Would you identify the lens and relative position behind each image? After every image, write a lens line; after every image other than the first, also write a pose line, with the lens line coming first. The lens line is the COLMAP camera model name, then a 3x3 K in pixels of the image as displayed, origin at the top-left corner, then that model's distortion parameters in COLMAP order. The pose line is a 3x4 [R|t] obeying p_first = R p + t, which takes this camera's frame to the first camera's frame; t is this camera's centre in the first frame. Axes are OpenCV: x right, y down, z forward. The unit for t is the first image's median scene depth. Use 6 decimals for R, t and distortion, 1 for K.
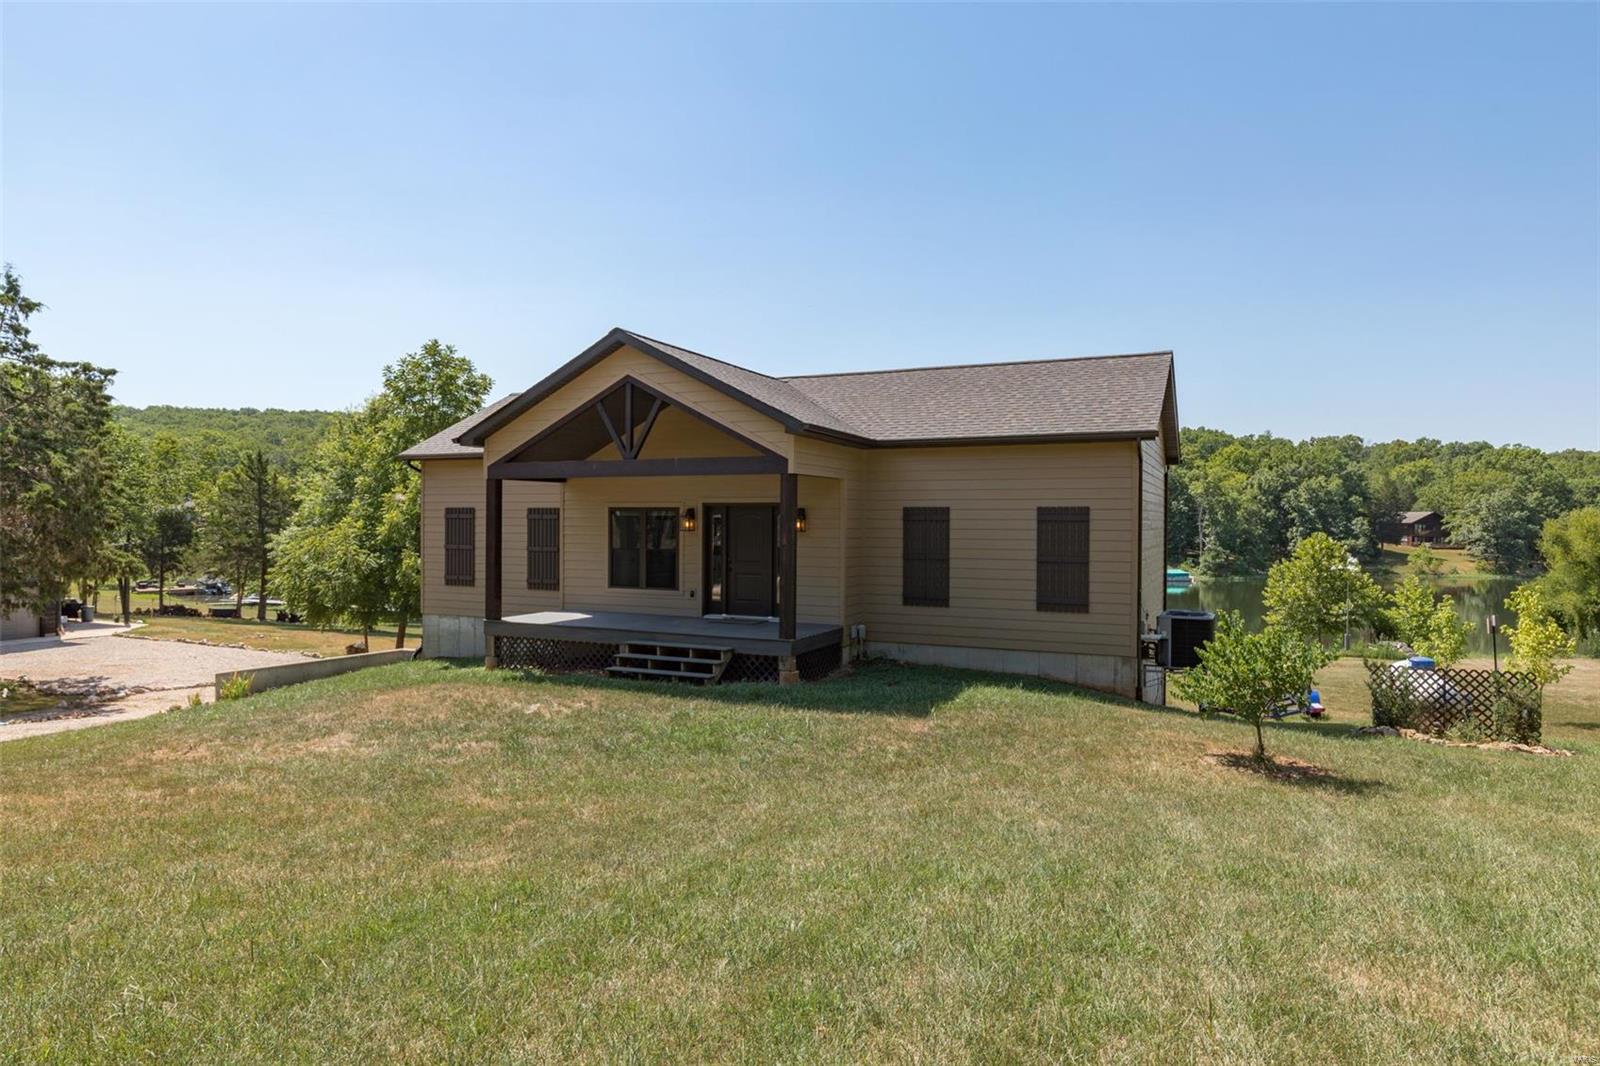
lens RADIAL K [[932.8, 0, 800.7], [0, 932.8, 527.0], [0, 0, 1]] dist [0.001198, 0.000060]
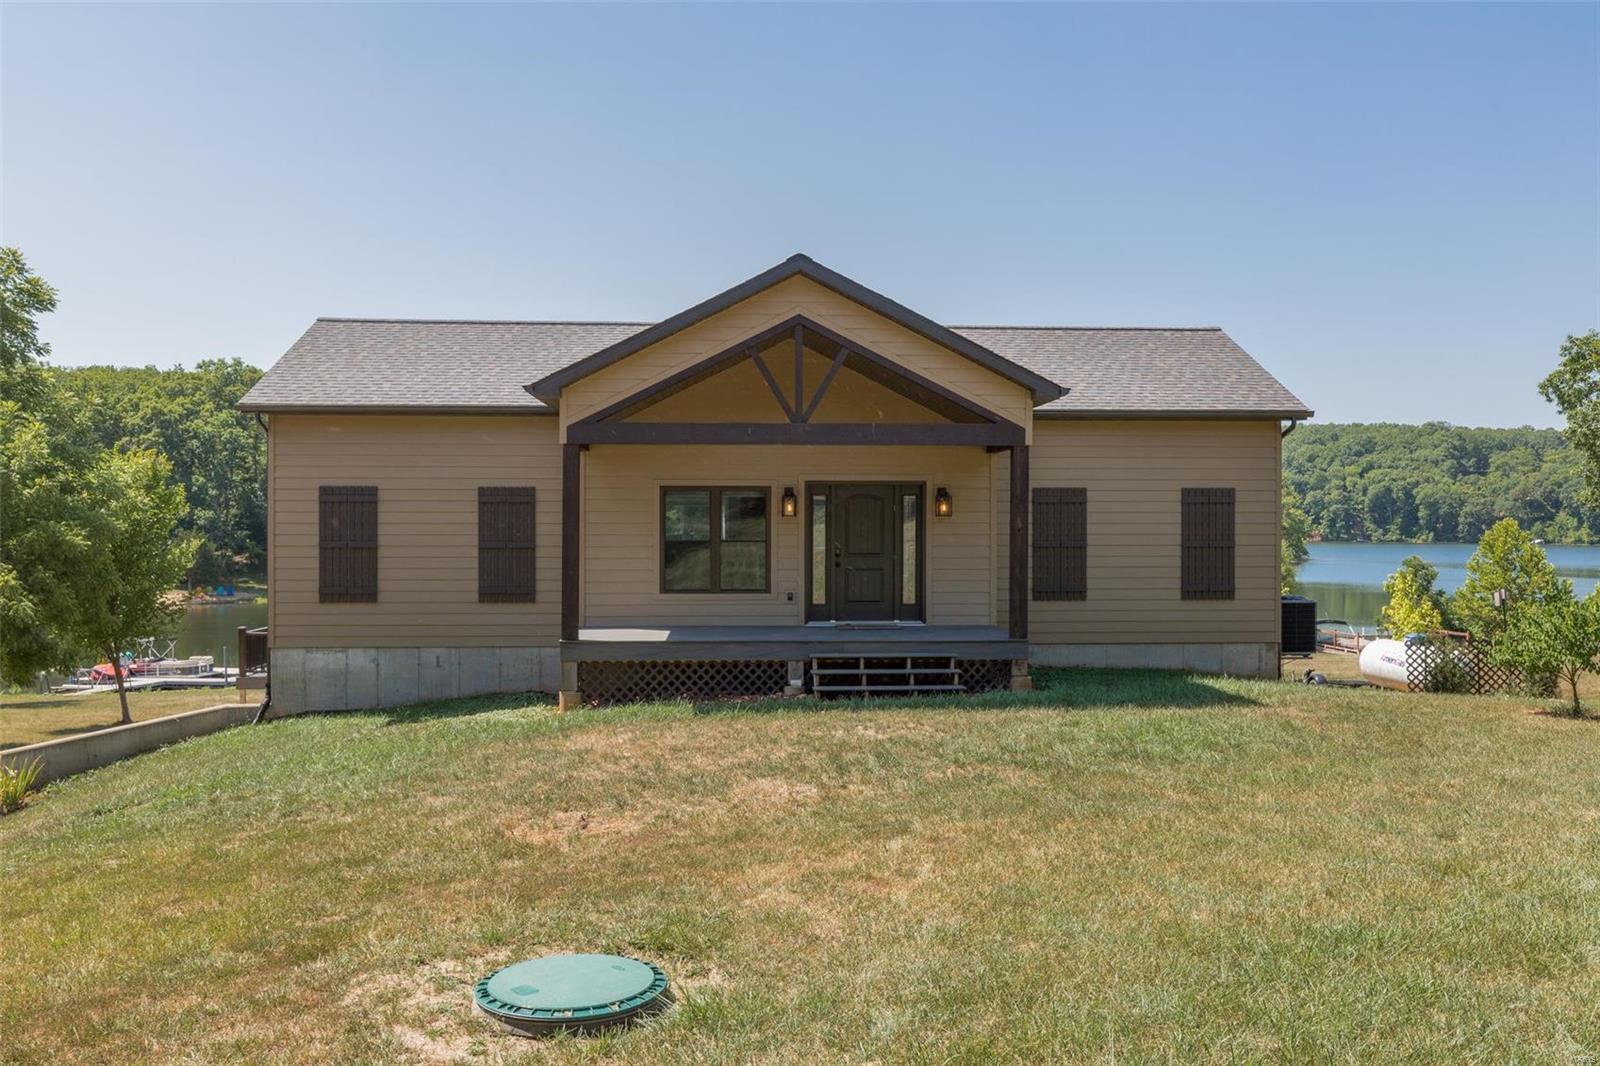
lens RADIAL K [[1257.6, 0, 801.1], [0, 1257.6, 532.1], [0, 0, 1]] dist [0.004305, 0.005083]
pose [[0.884044, -0.008267, 0.467331, -0.648863], [0.007219, 0.999966, 0.004033, 0.014248], [-0.467349, -0.000192, 0.884073, 0.065390]]
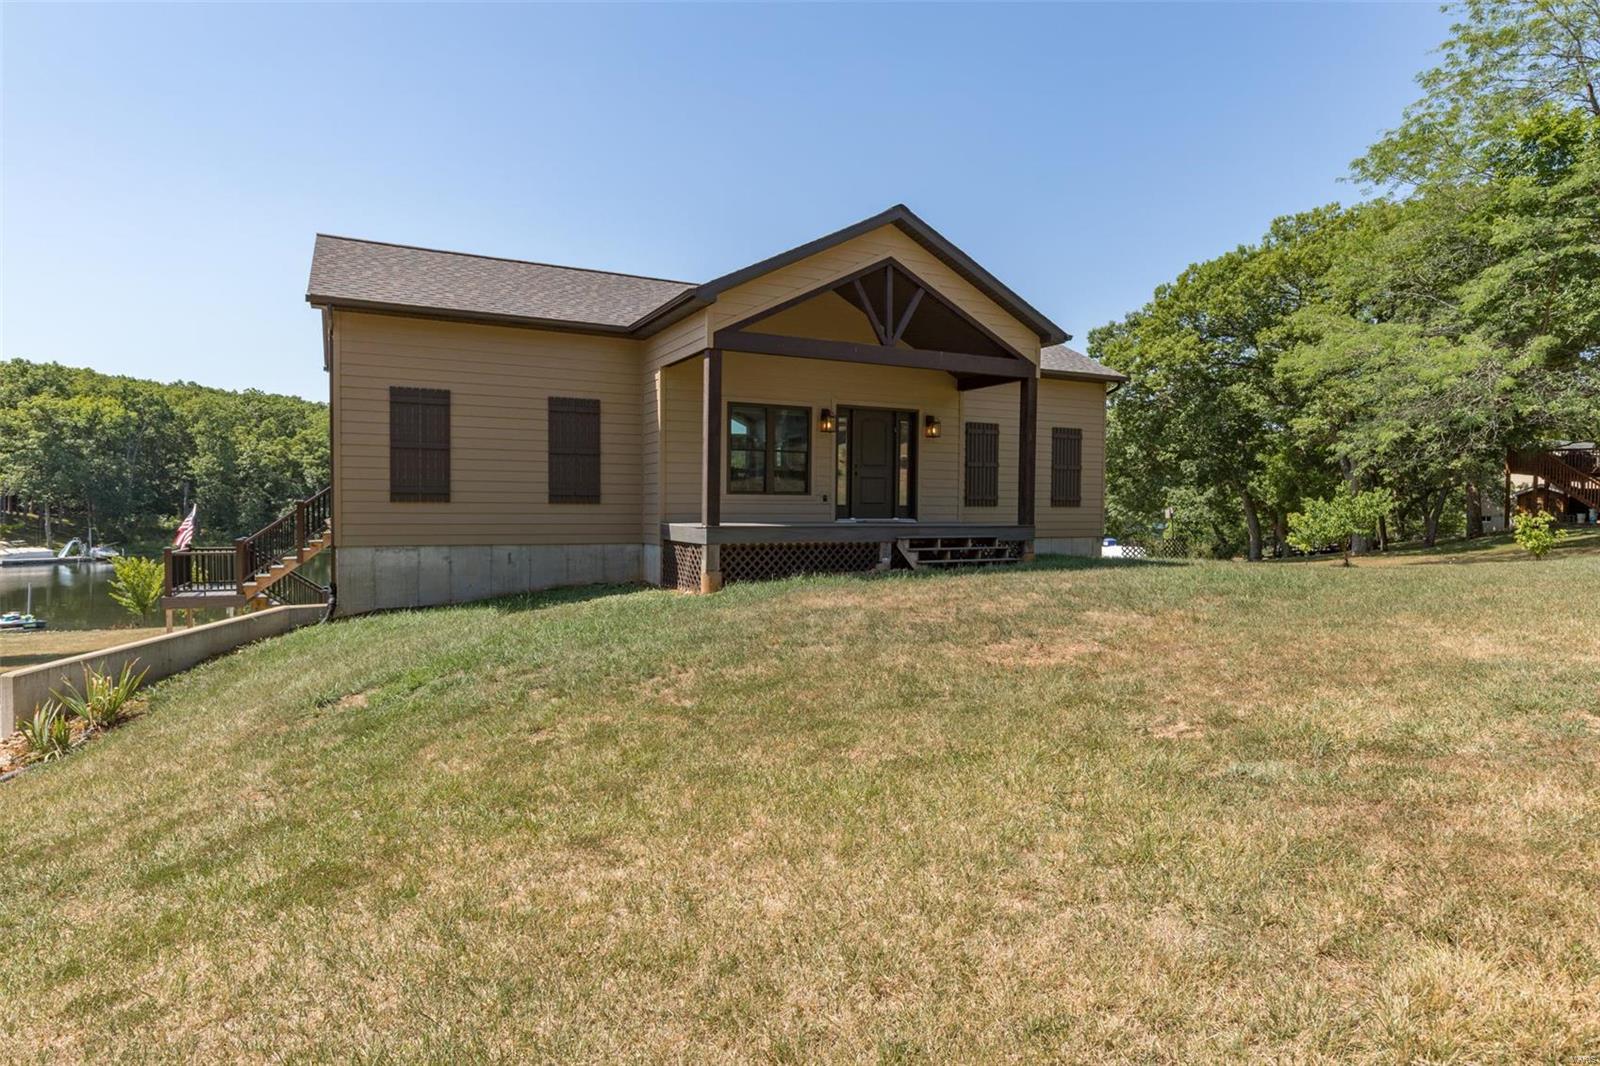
lens RADIAL K [[868.9, 0, 808.6], [0, 868.9, 531.5], [0, 0, 1]] dist [-0.002995, -0.000274]
pose [[0.620923, -0.023496, 0.783520, -0.895060], [0.001662, 0.999588, 0.028659, 0.086472], [-0.783870, -0.016493, 0.620706, 0.491709]]
